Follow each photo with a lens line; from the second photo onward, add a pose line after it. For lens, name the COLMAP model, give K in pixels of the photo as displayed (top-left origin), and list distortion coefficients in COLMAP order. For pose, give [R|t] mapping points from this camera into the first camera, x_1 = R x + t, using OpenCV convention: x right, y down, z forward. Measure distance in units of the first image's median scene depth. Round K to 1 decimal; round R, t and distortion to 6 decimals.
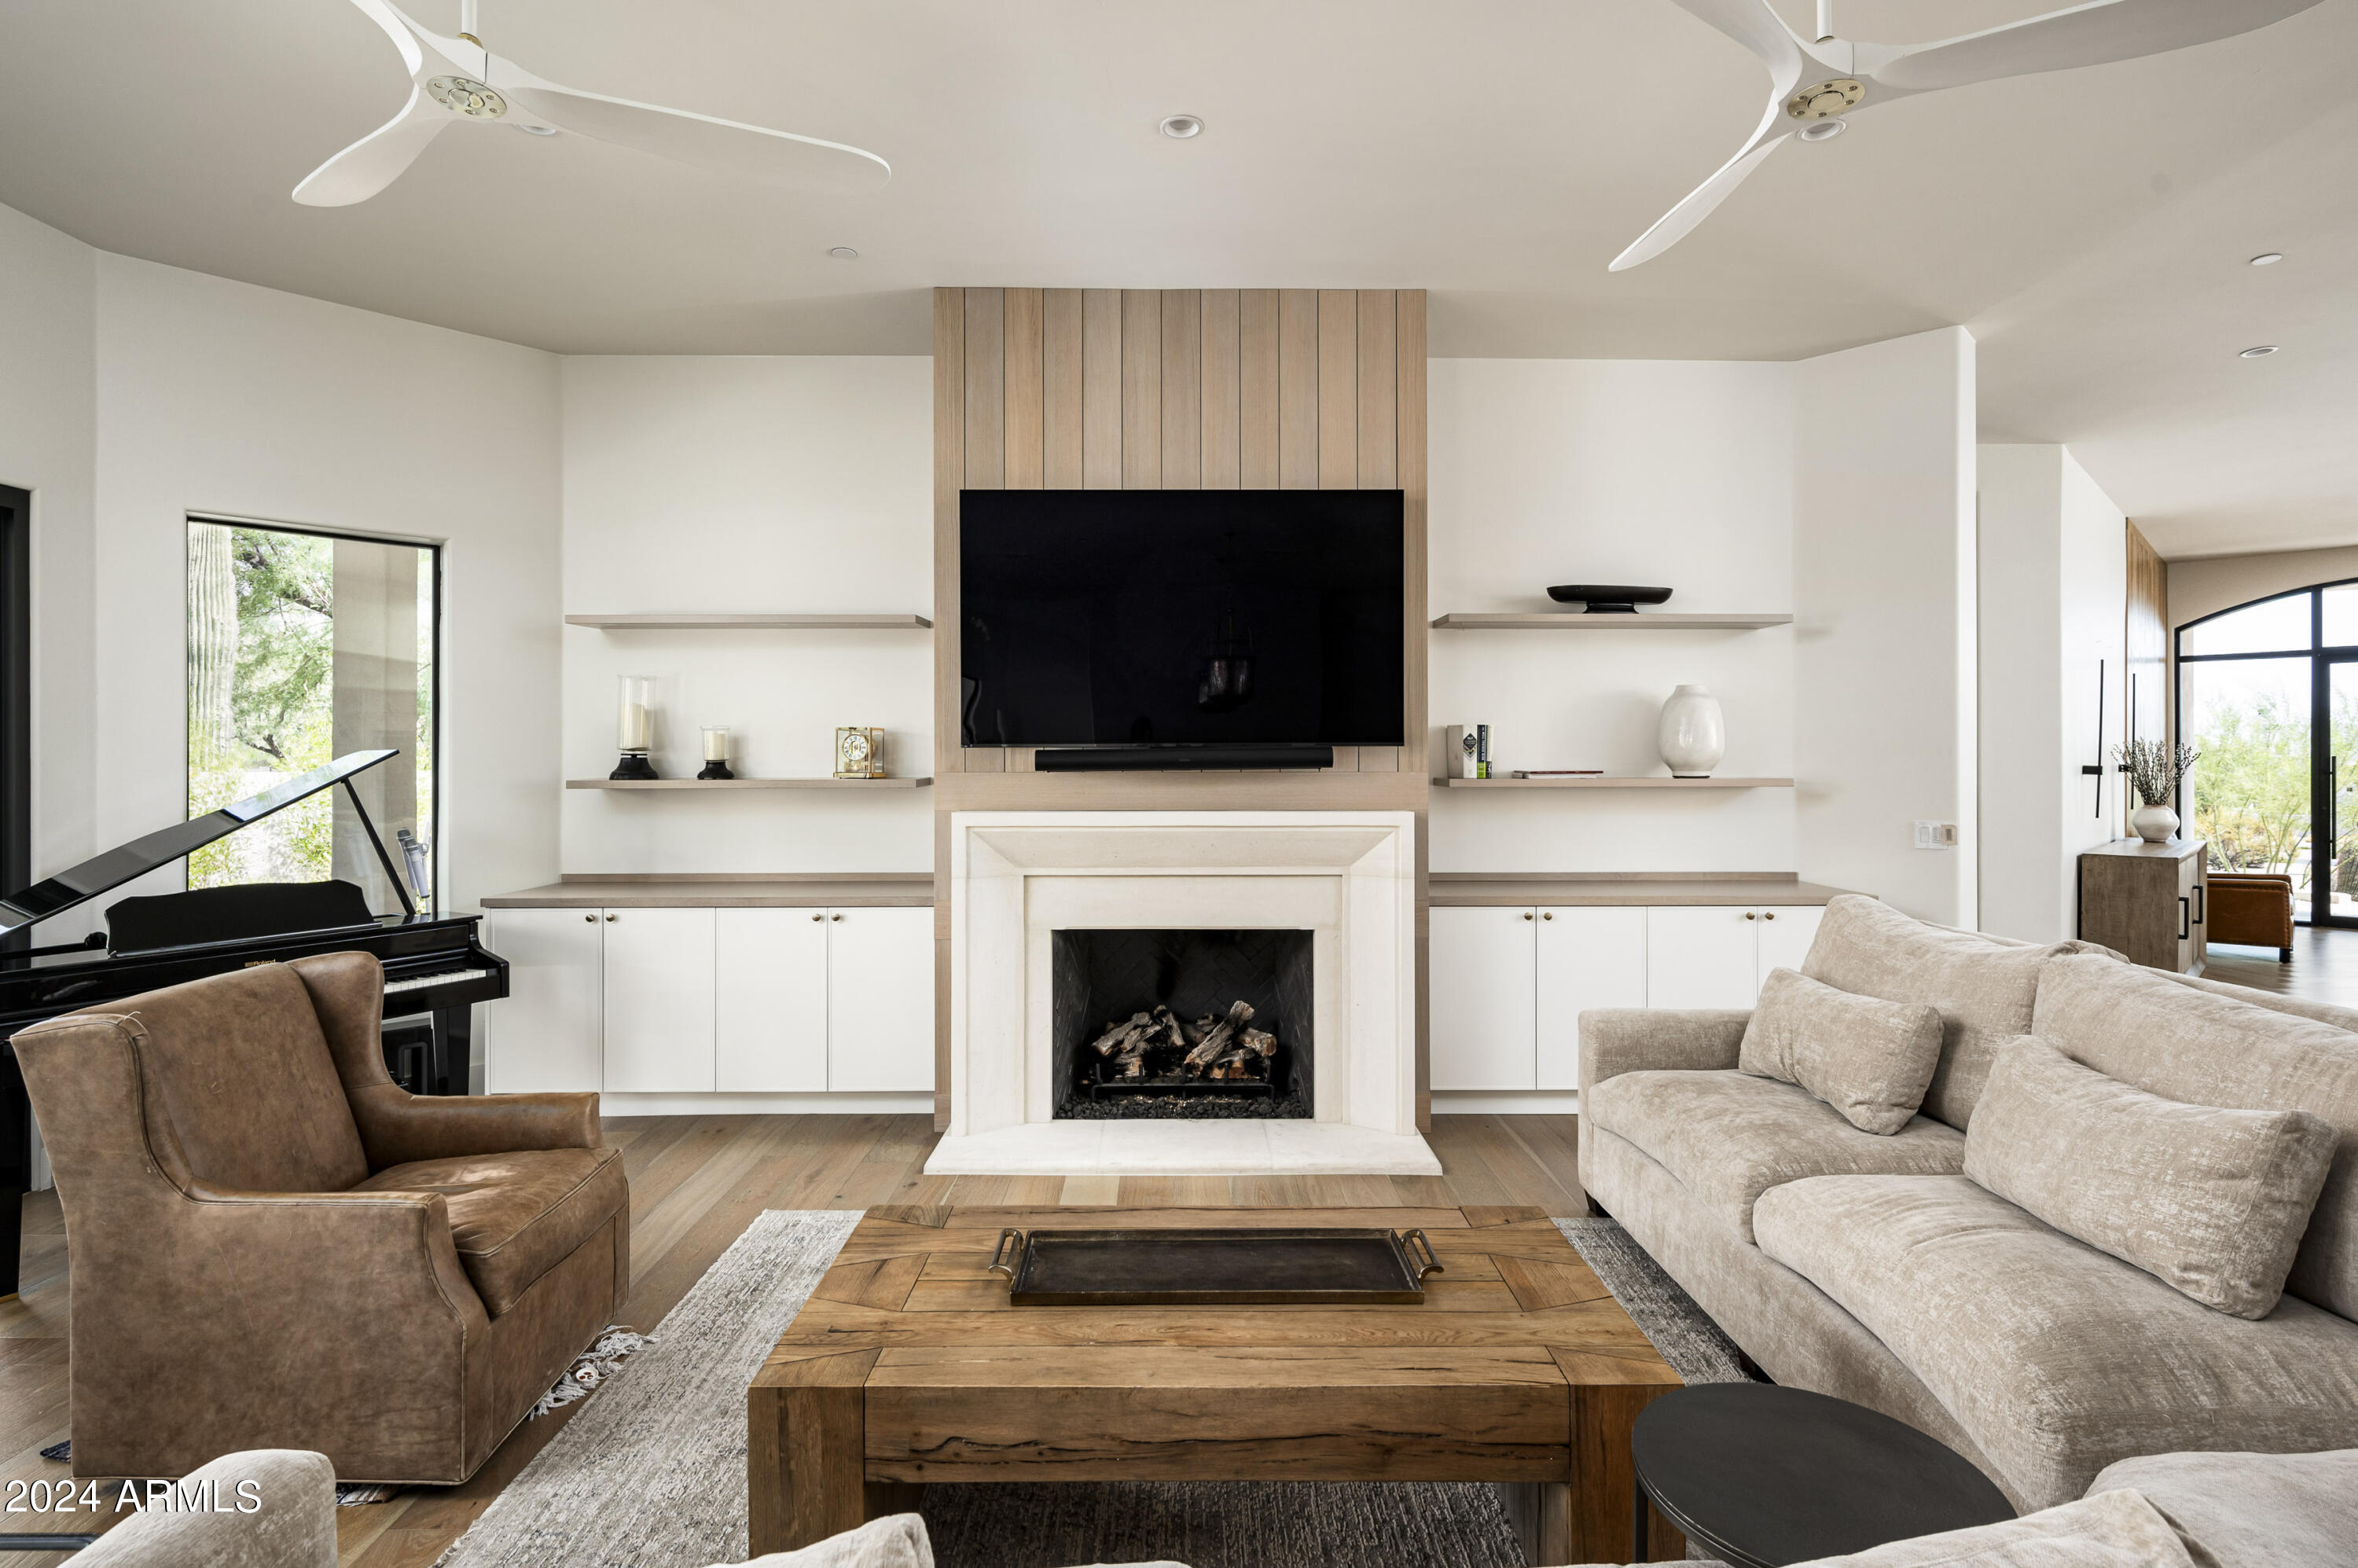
lens RADIAL K [[1172.8, 0, 1177.1], [0, 1172.8, 758.8], [0, 0, 1]] dist [-0.000321, 0.001368]
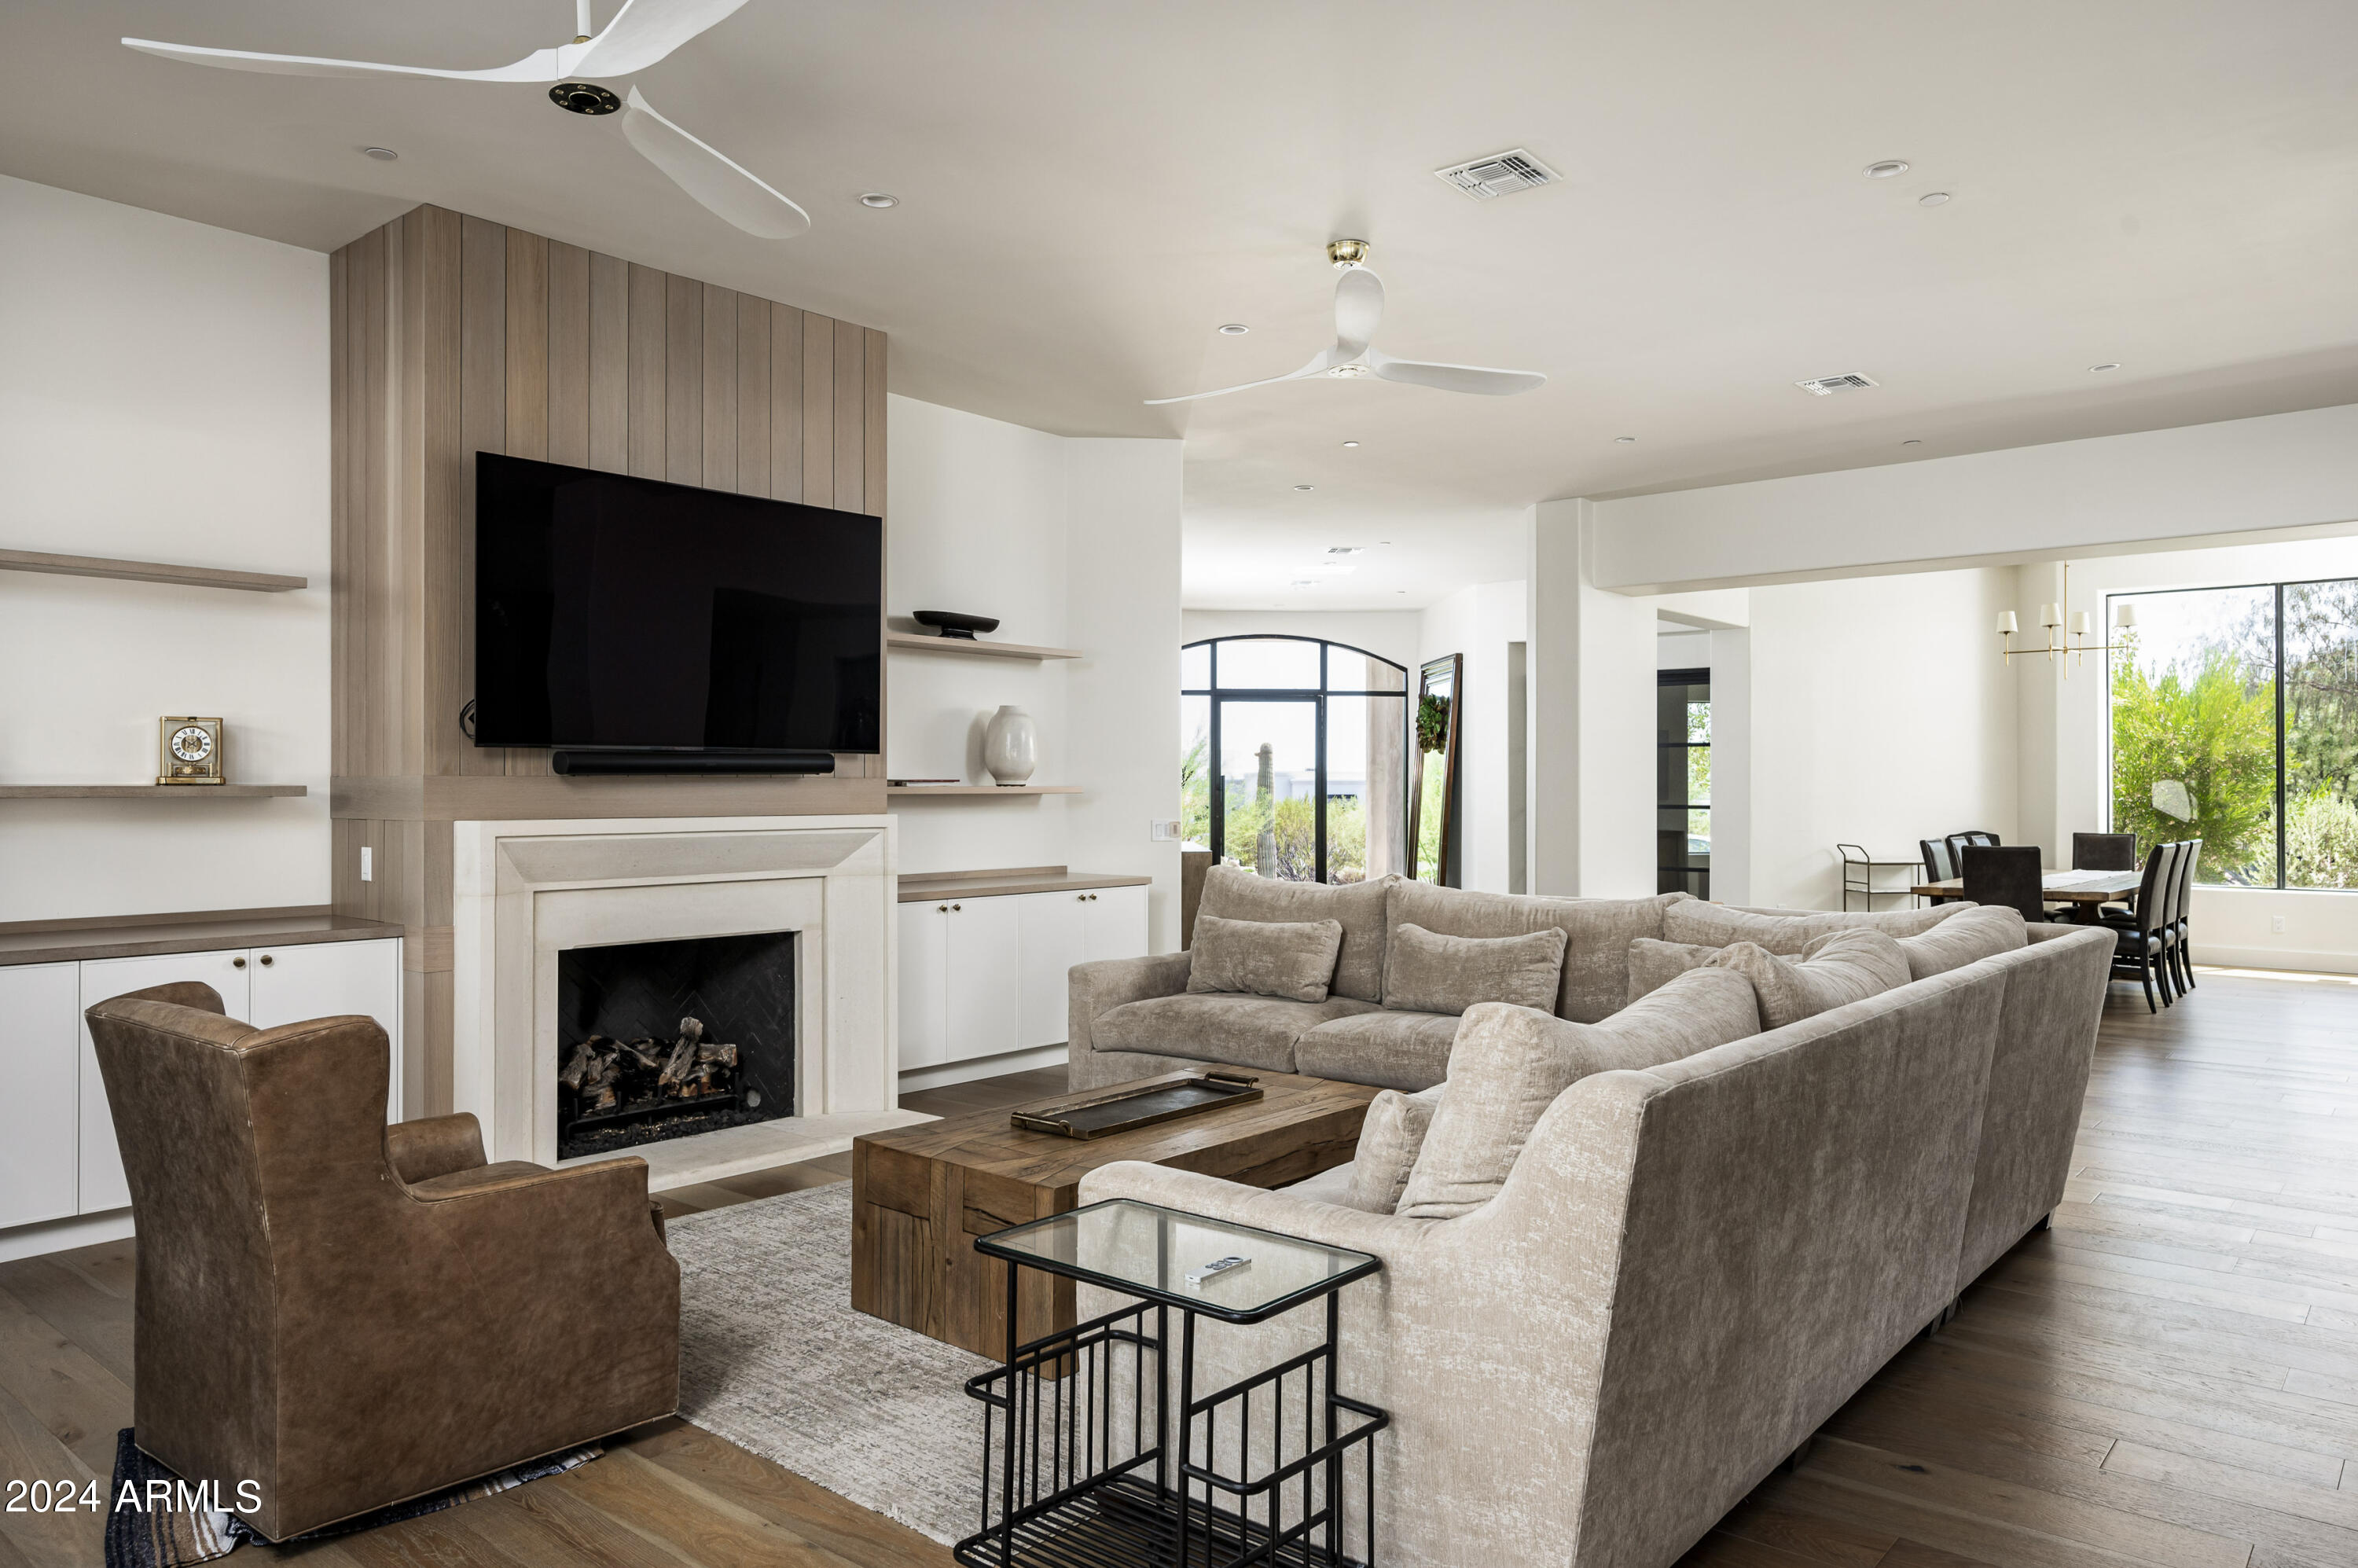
lens RADIAL K [[1533.2, 0, 1179.0], [0, 1533.2, 784.0], [0, 0, 1]] dist [0.005387, -0.000168]
pose [[0.664868, 0.001721, 0.746958, -1.369890], [-0.002320, 0.999997, -0.000238, 0.033723], [-0.746957, -0.001575, 0.664871, -0.295324]]
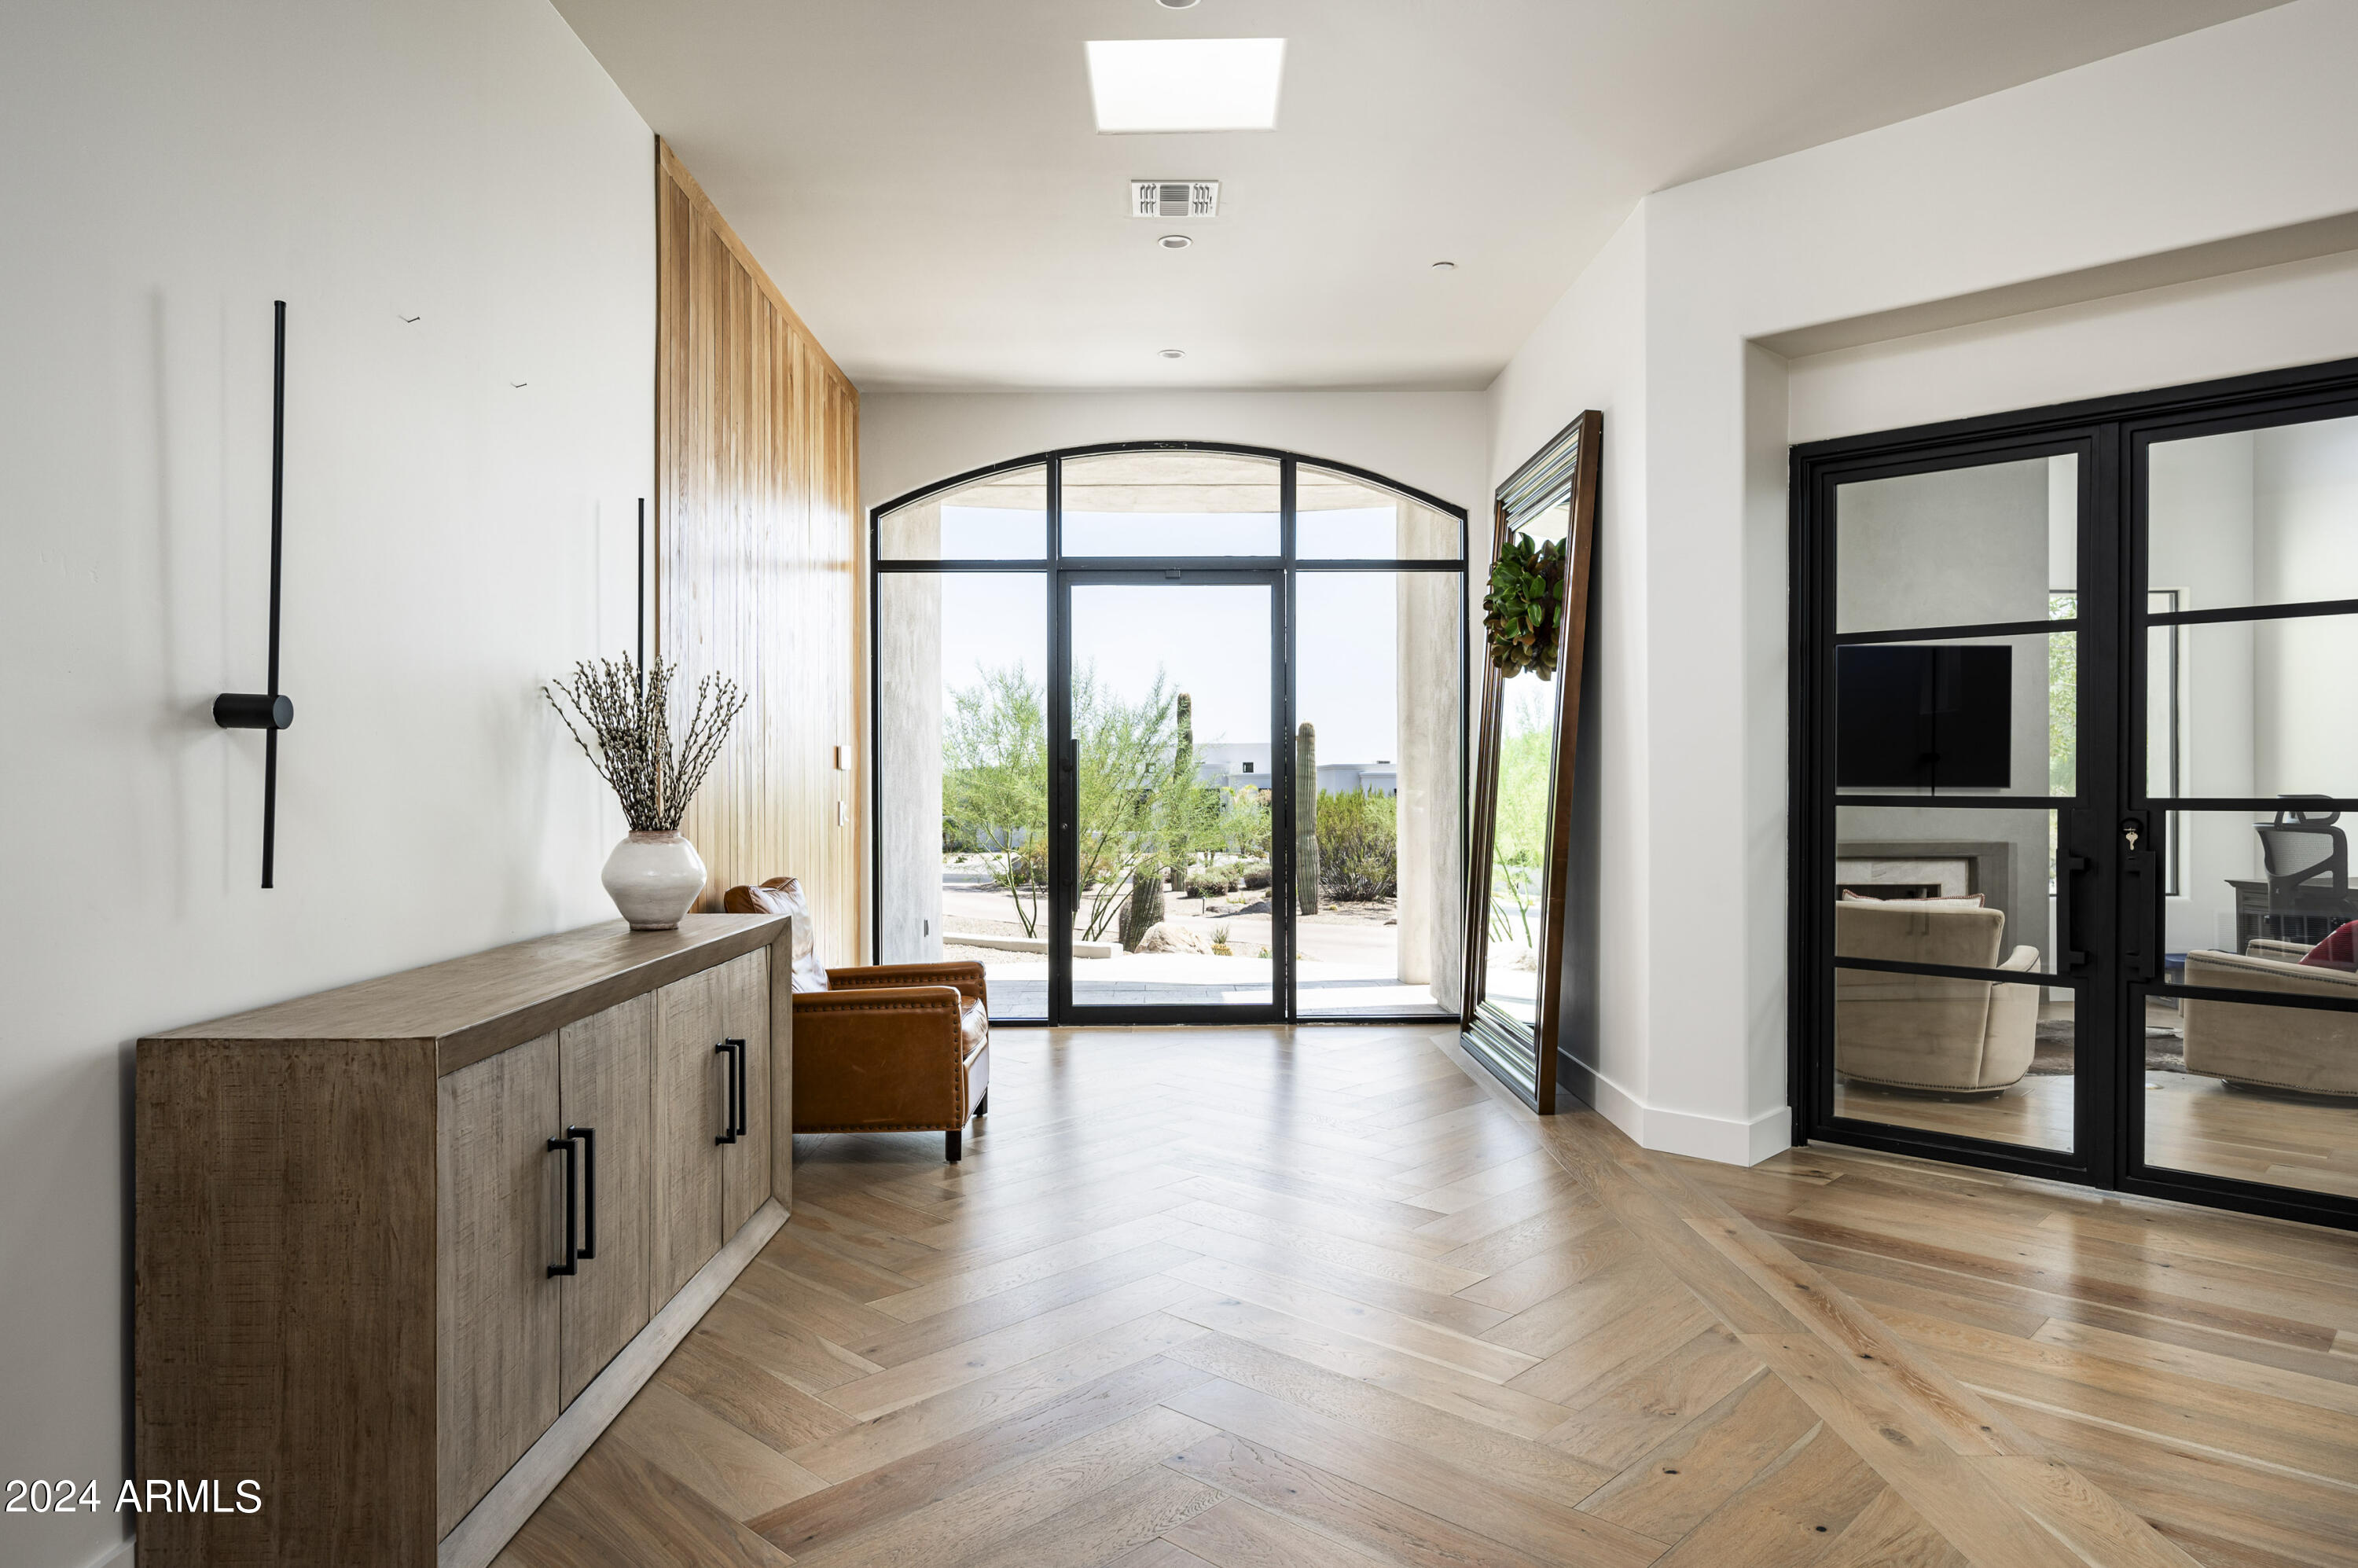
lens RADIAL K [[1516.9, 0, 1125.6], [0, 1516.9, 785.4], [0, 0, 1]] dist [0.001754, 0.000744]
pose [[0.727065, -0.003373, 0.686560, 2.345501], [0.000752, 0.999991, 0.004116, 0.085890], [-0.686568, -0.002476, 0.727061, 2.076822]]
